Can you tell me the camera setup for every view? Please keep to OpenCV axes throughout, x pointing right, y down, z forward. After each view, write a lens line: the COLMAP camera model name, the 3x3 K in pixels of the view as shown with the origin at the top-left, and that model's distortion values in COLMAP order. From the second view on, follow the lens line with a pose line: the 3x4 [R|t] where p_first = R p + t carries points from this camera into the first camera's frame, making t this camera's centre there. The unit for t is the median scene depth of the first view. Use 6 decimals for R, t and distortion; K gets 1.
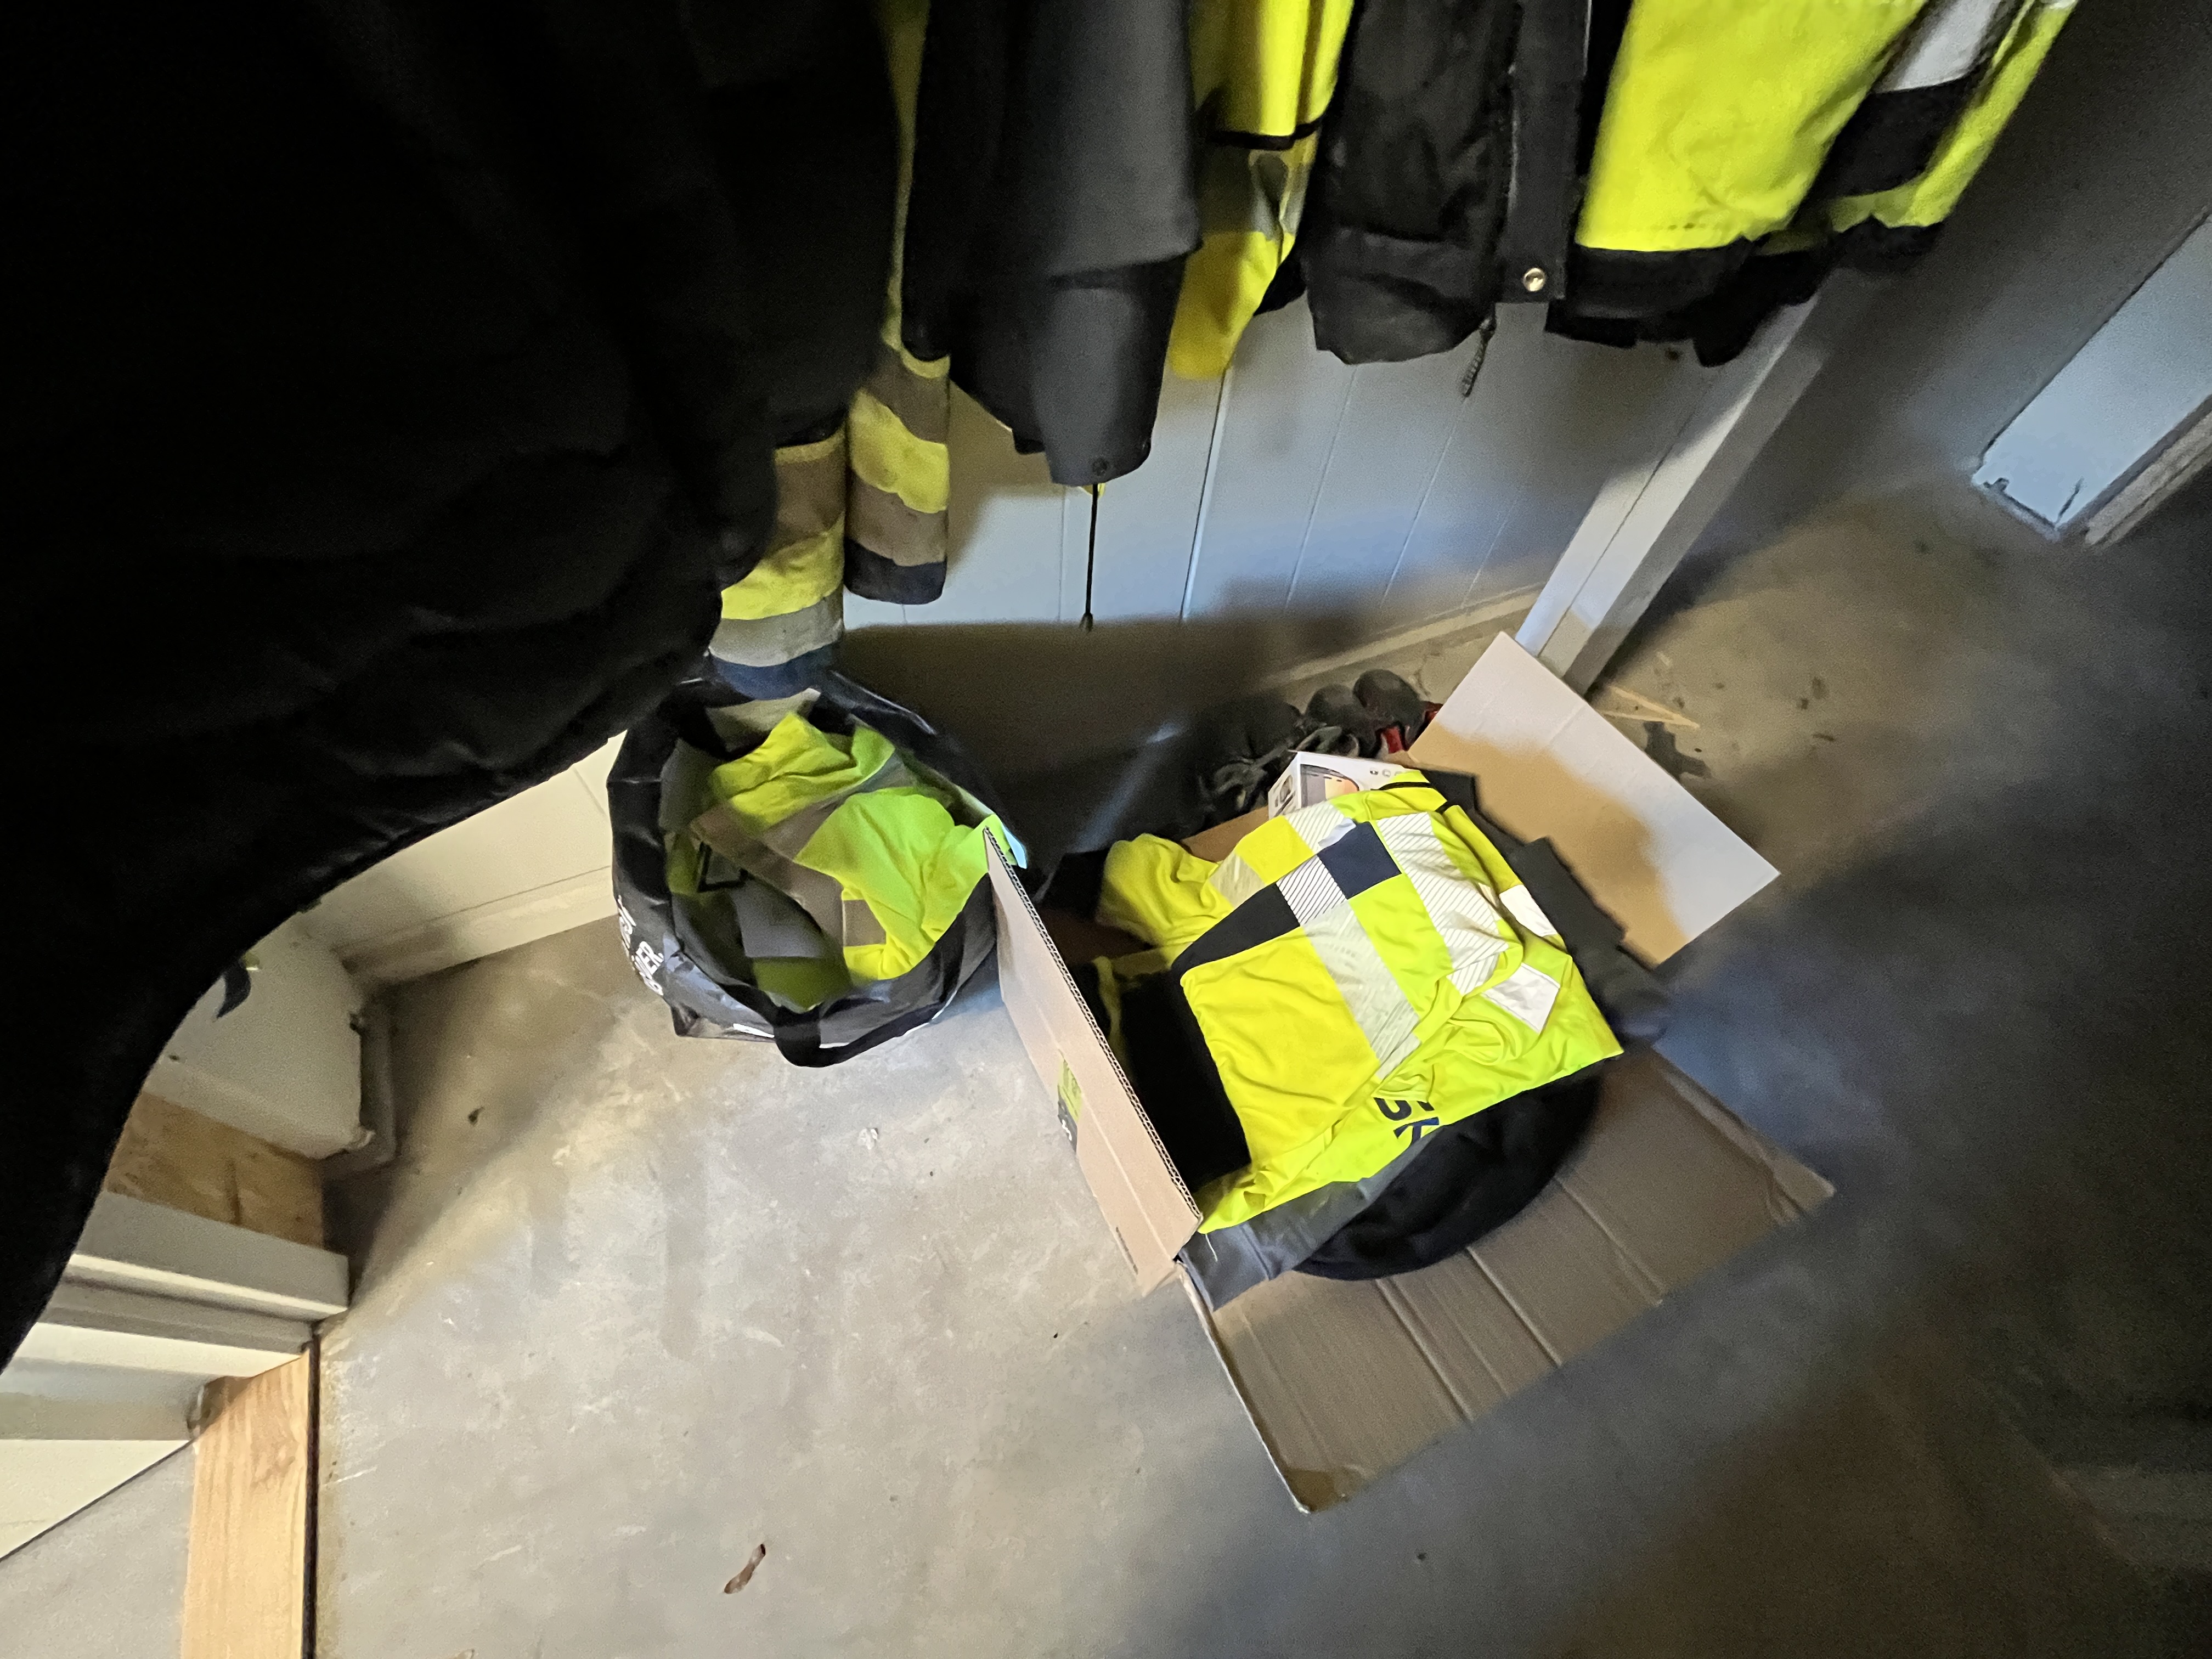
lens RADIAL K [[896.4, 0, 1106.0], [0, 896.4, 829.5], [0, 0, 1]] dist [-0.000409, -0.000481]
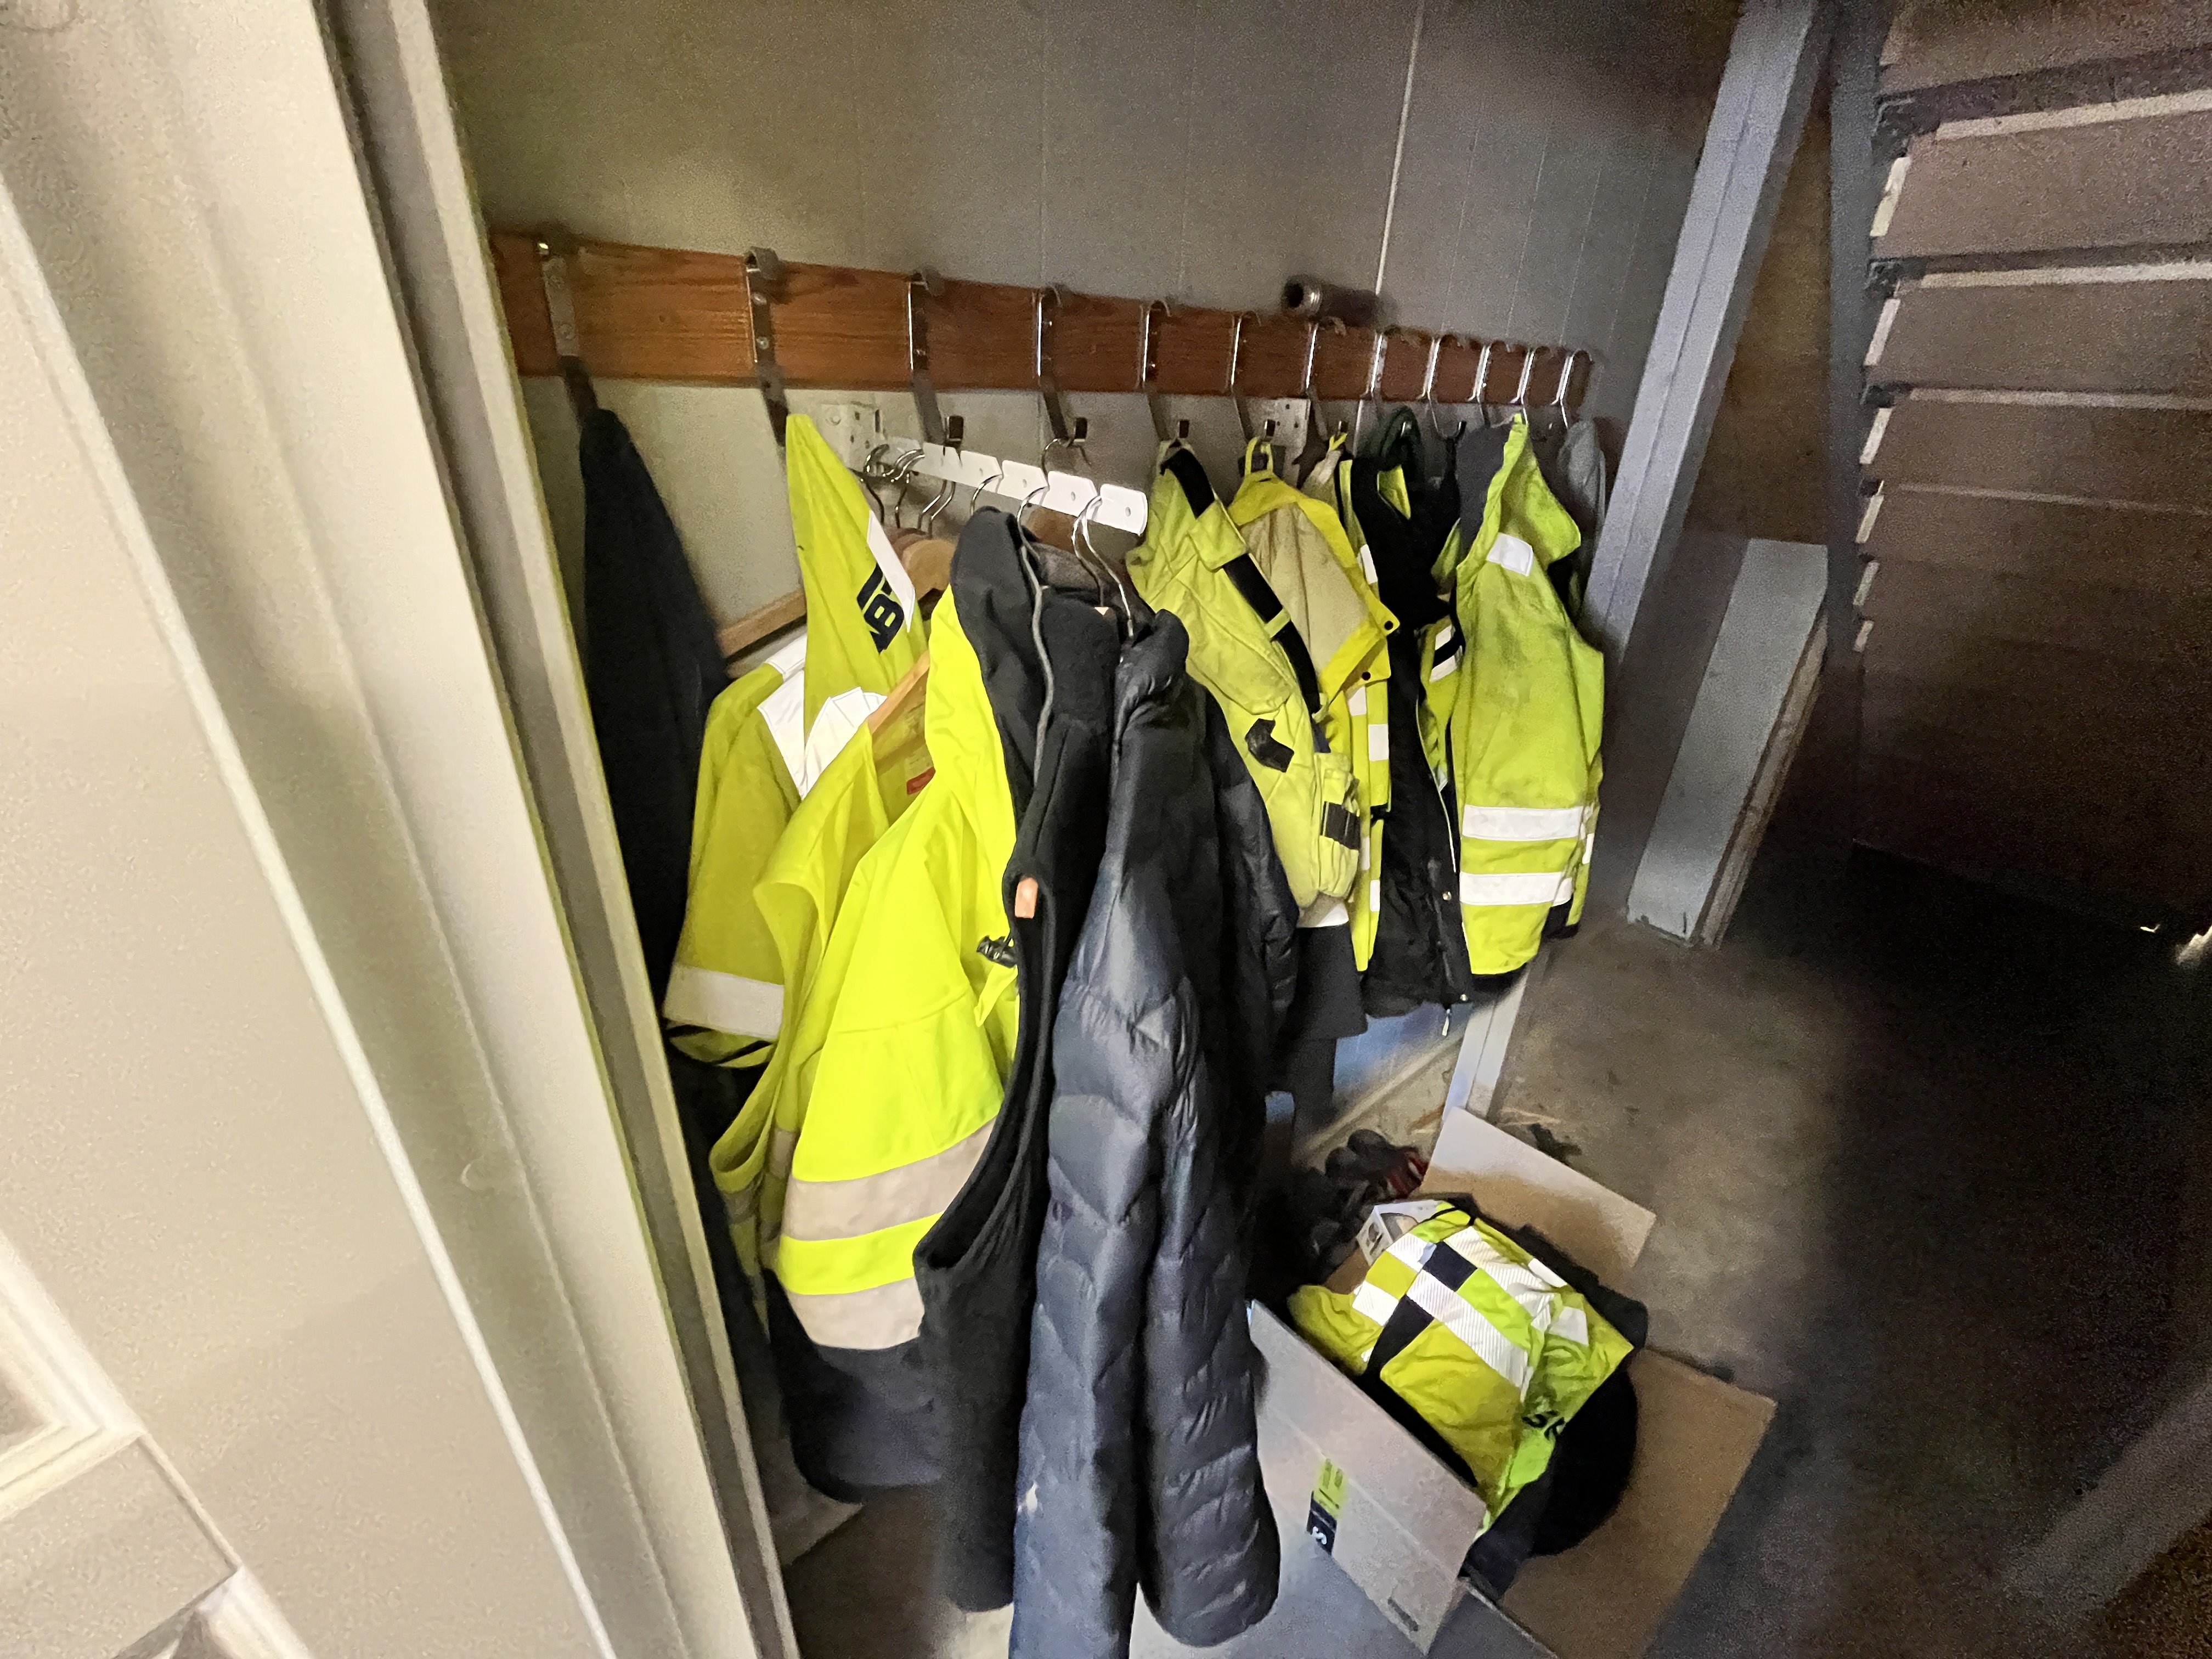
lens RADIAL K [[893.7, 0, 1110.4], [0, 893.7, 829.5], [0, 0, 1]] dist [0.001461, -0.000180]
pose [[0.963856, -0.142922, 0.224844, -0.554943], [0.231917, 0.865474, -0.444037, -0.072828], [-0.131134, 0.480133, 0.867339, -0.730662]]
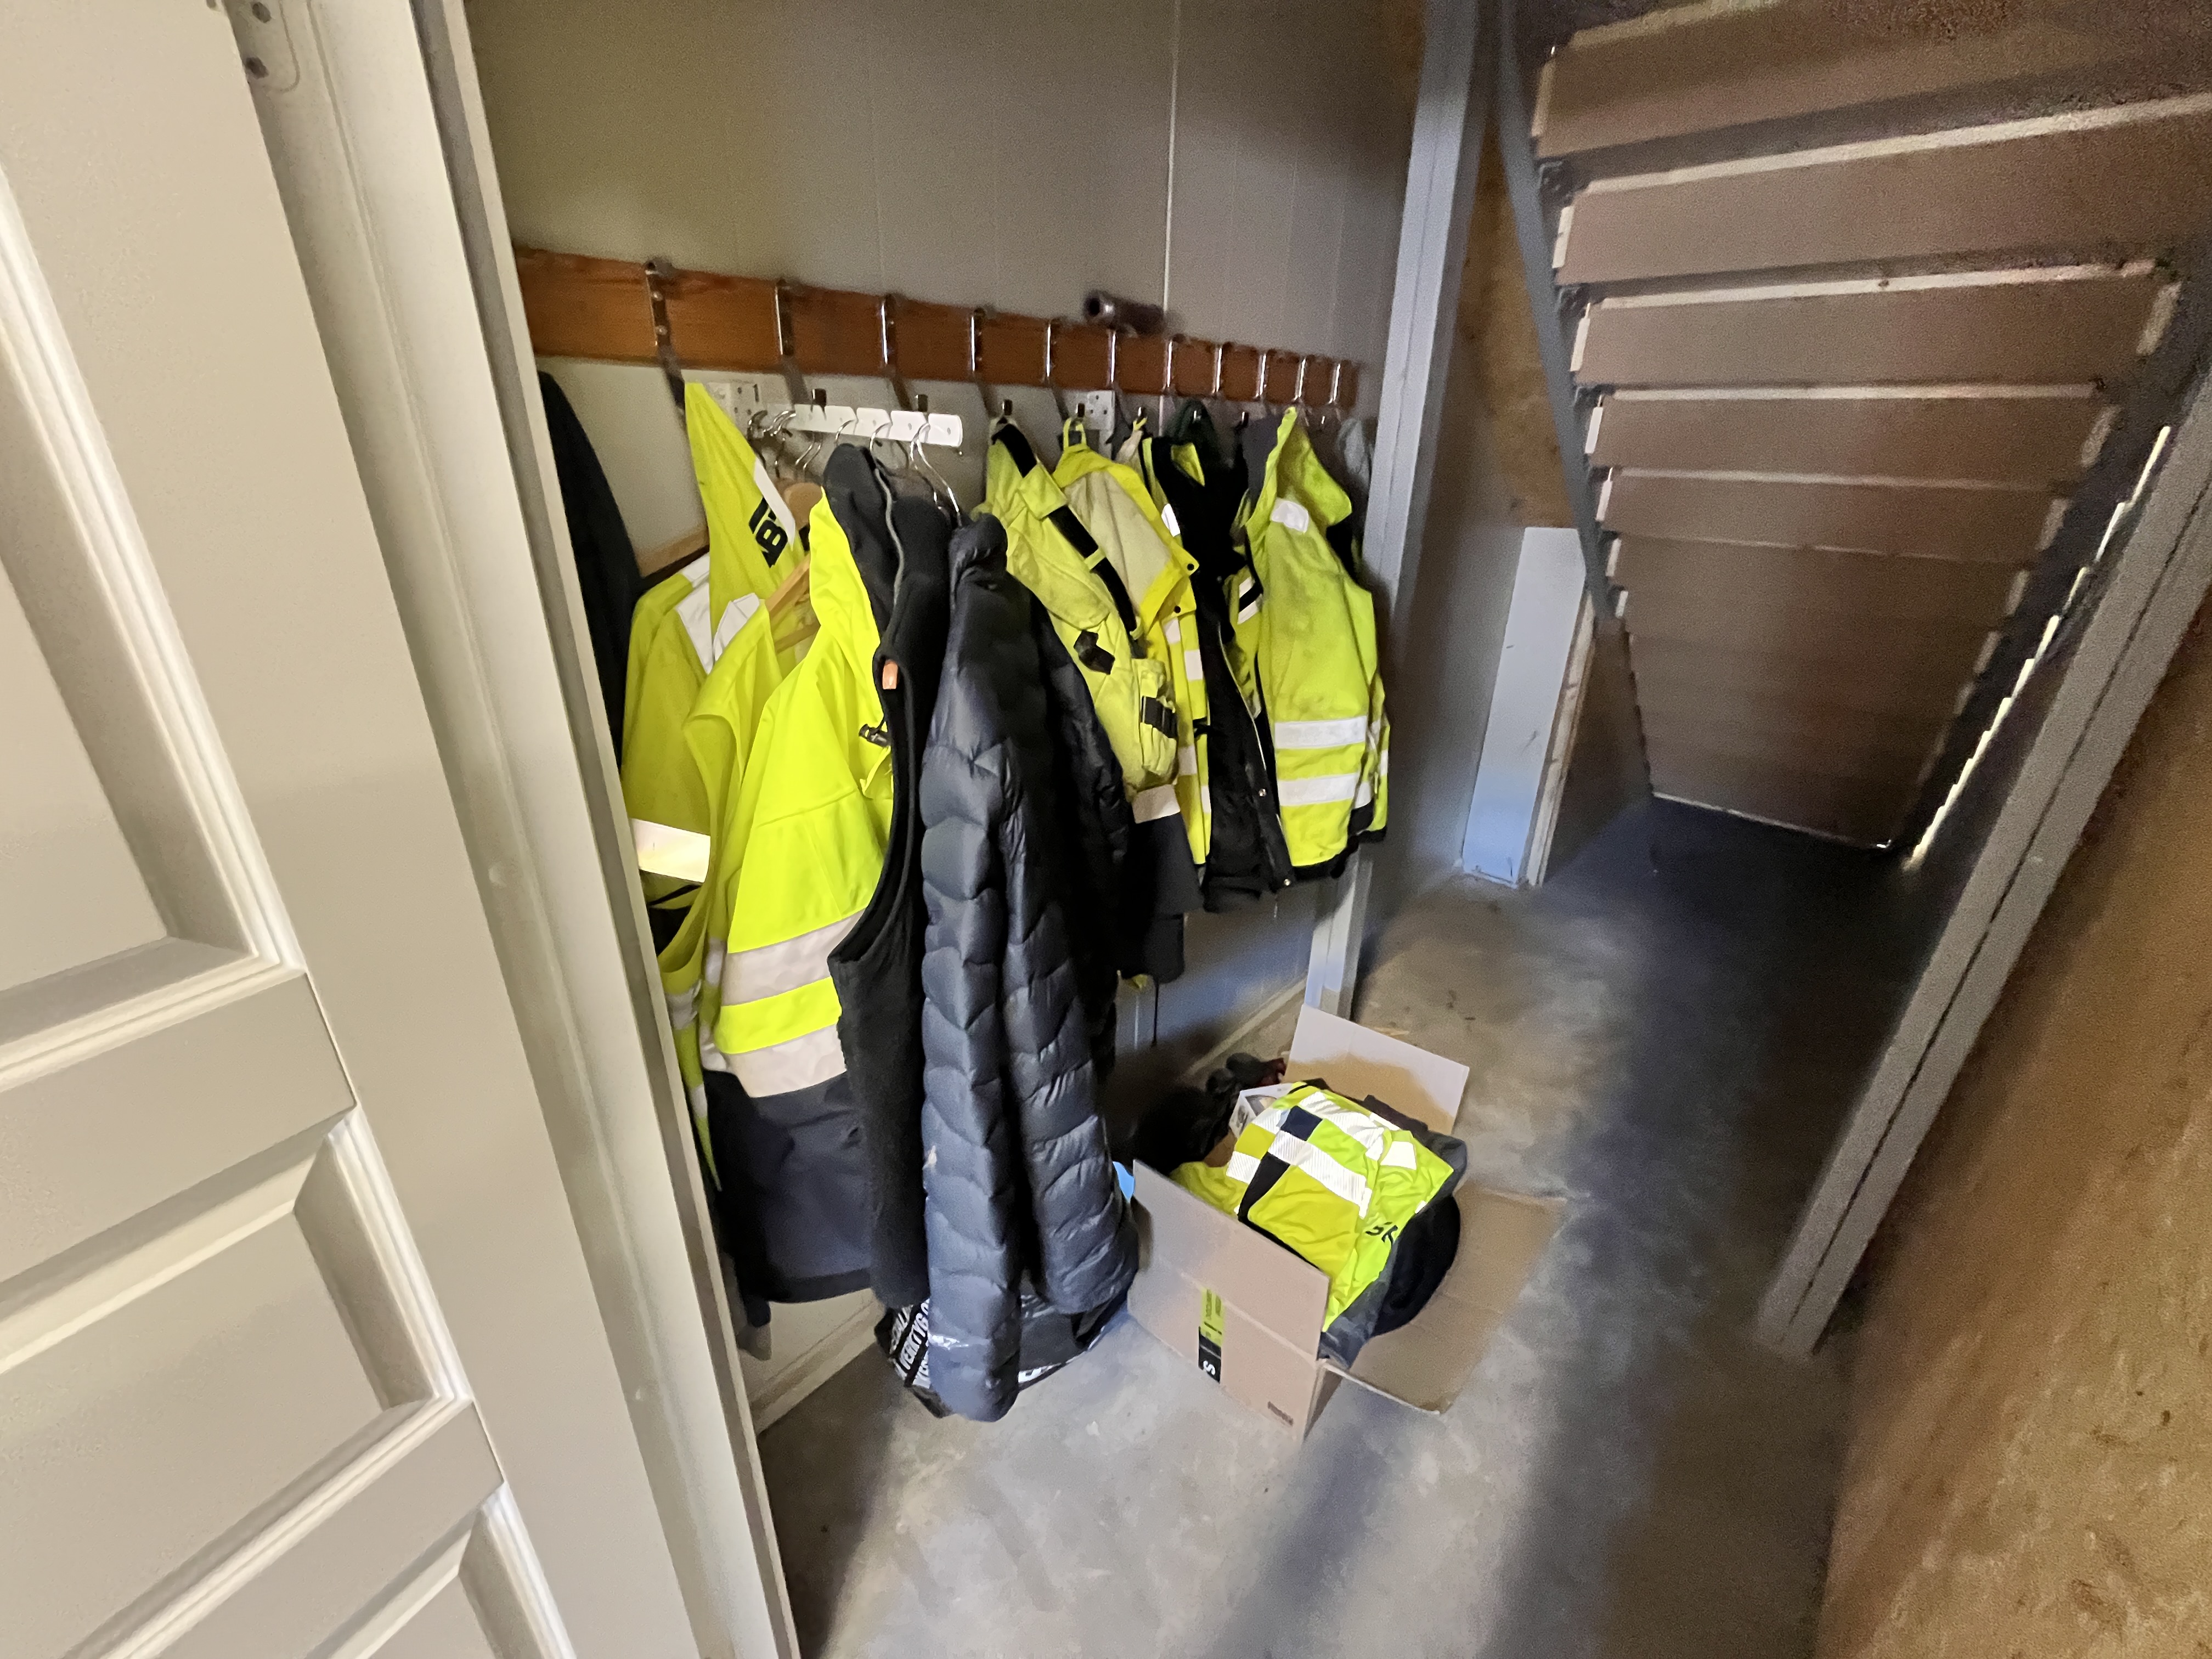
lens RADIAL K [[896.4, 0, 1106.0], [0, 896.4, 829.5], [0, 0, 1]] dist [-0.000409, -0.000481]
pose [[0.919862, -0.201057, 0.336793, -0.603235], [0.345147, 0.822829, -0.451472, 0.225609], [-0.186351, 0.531535, 0.826283, -0.841115]]
